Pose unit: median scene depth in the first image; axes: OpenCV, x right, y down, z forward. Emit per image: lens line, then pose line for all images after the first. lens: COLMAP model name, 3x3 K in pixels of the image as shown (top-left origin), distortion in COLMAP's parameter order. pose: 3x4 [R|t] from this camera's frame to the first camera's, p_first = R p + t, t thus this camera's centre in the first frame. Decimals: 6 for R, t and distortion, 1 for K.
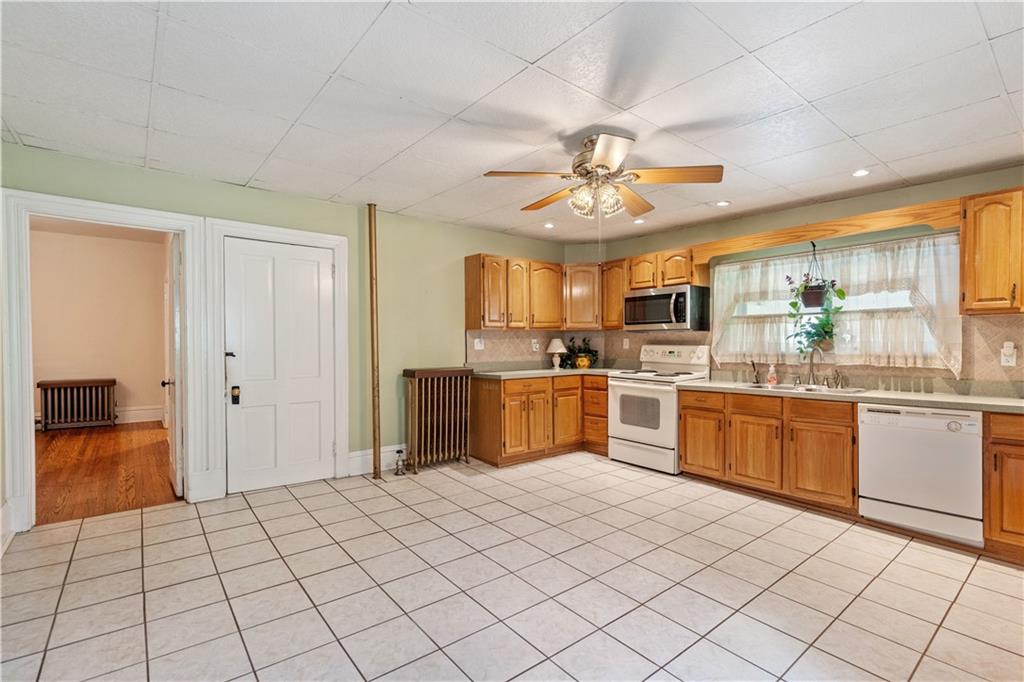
lens RADIAL K [[474.6, 0, 514.3], [0, 474.6, 346.7], [0, 0, 1]] dist [0.000413, -0.000043]
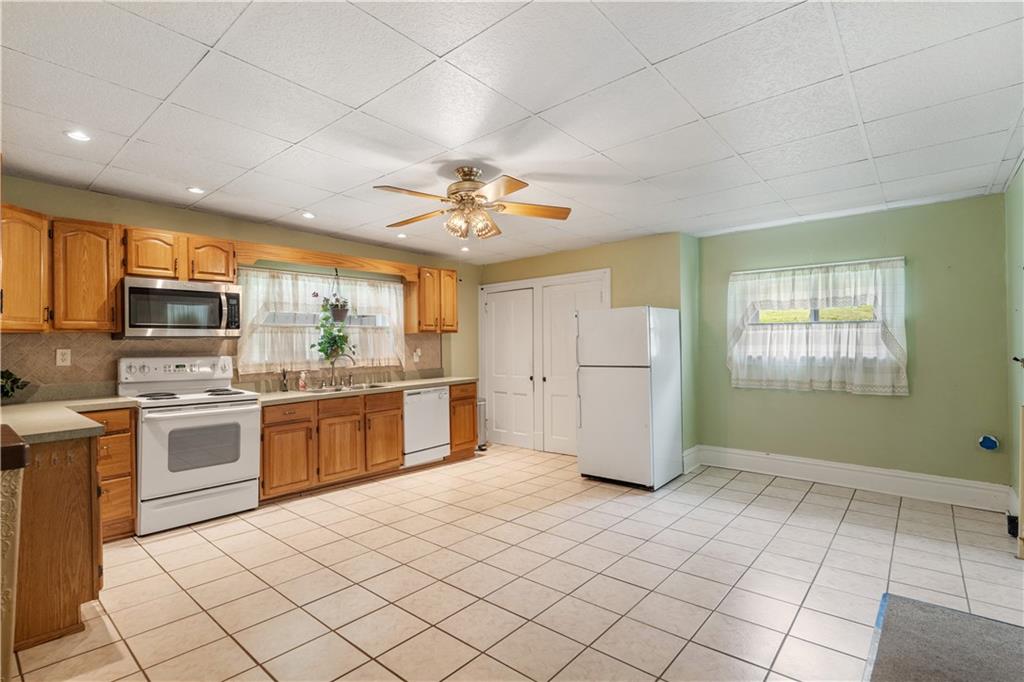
lens RADIAL K [[474.6, 0, 514.5], [0, 474.6, 338.5], [0, 0, 1]] dist [0.000413, -0.000043]
pose [[-0.178222, 0.014512, 0.983883, -0.618084], [0.021267, 0.999714, -0.010893, -0.015889], [-0.983761, 0.018982, -0.178480, 0.726498]]
